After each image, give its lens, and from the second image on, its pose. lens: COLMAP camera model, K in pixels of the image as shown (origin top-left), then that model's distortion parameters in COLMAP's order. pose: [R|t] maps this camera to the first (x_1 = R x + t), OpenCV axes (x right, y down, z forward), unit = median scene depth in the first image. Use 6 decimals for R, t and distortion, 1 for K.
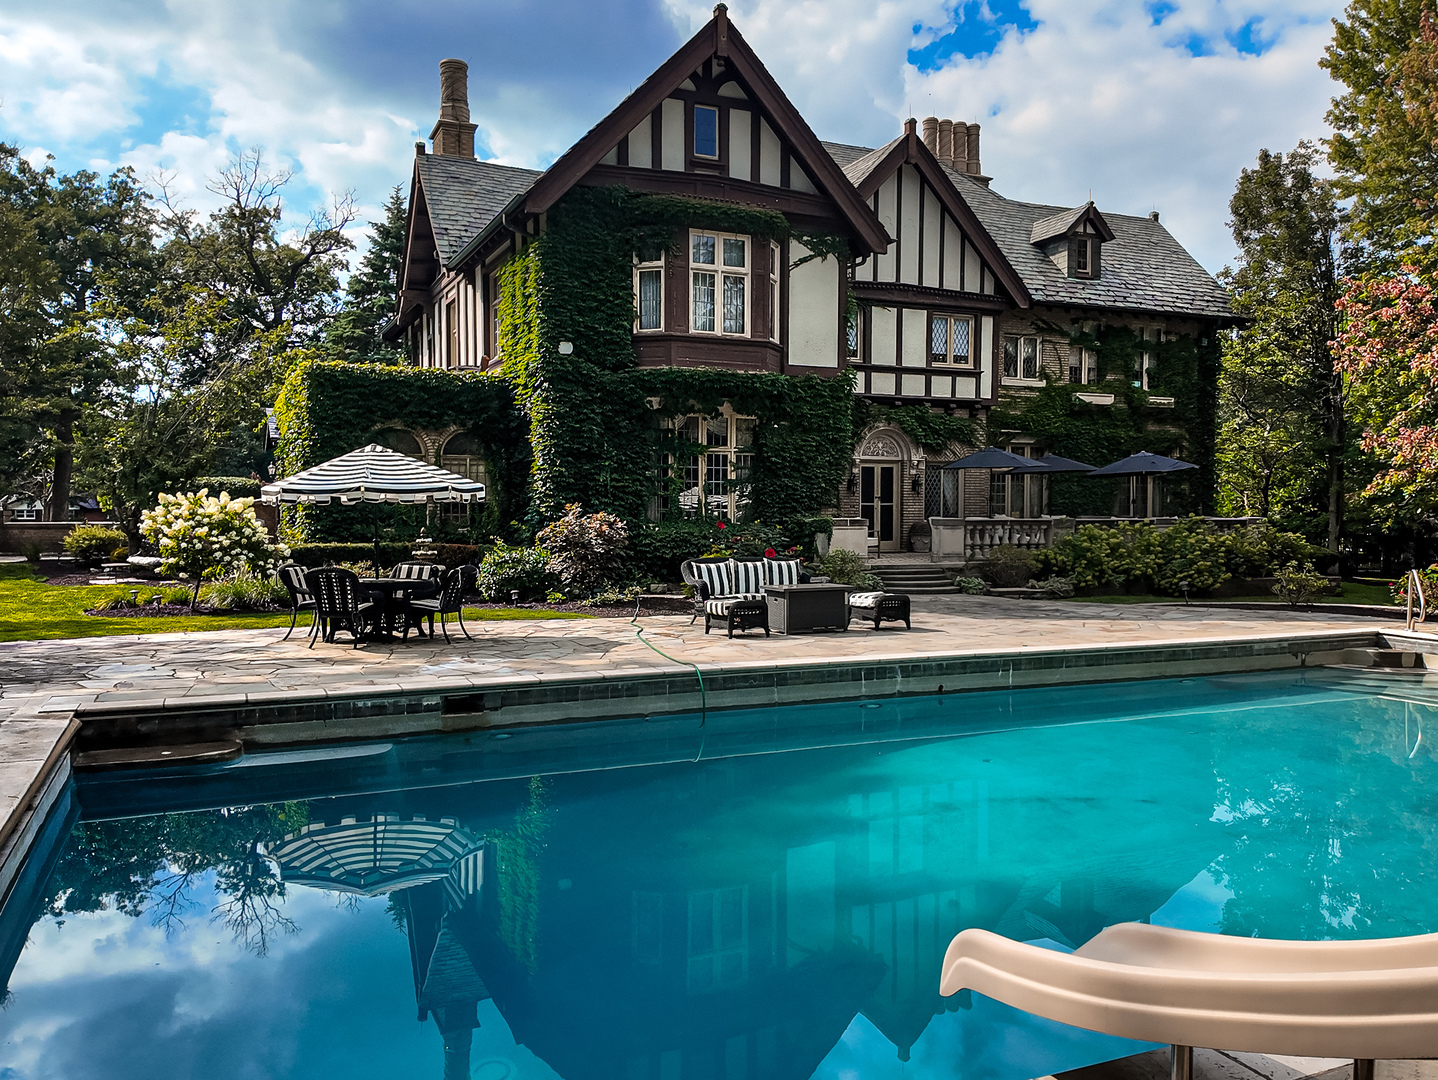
lens RADIAL K [[1131.4, 0, 745.3], [0, 1131.4, 531.8], [0, 0, 1]] dist [0.085968, -0.141055]
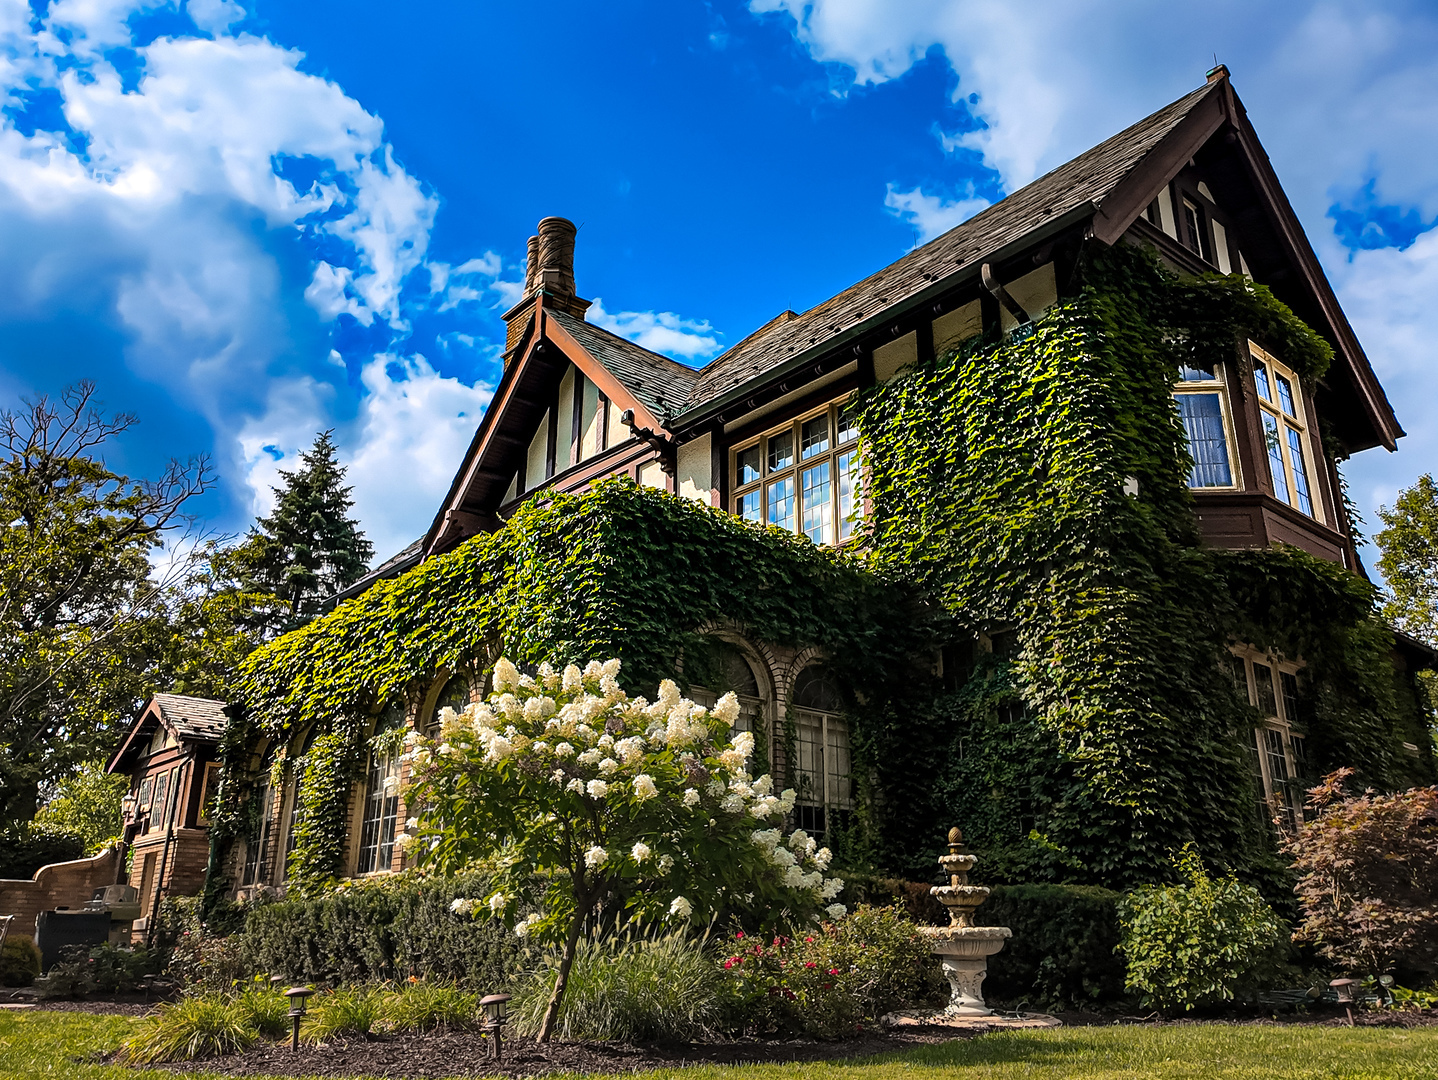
lens RADIAL K [[1131.4, 0, 745.3], [0, 1131.4, 531.8], [0, 0, 1]] dist [0.085968, -0.141055]
pose [[0.961468, 0.095079, 0.257951, -0.441447], [0.004351, 0.932910, -0.360082, 0.044041], [-0.274882, 0.347330, 0.896550, 0.556064]]
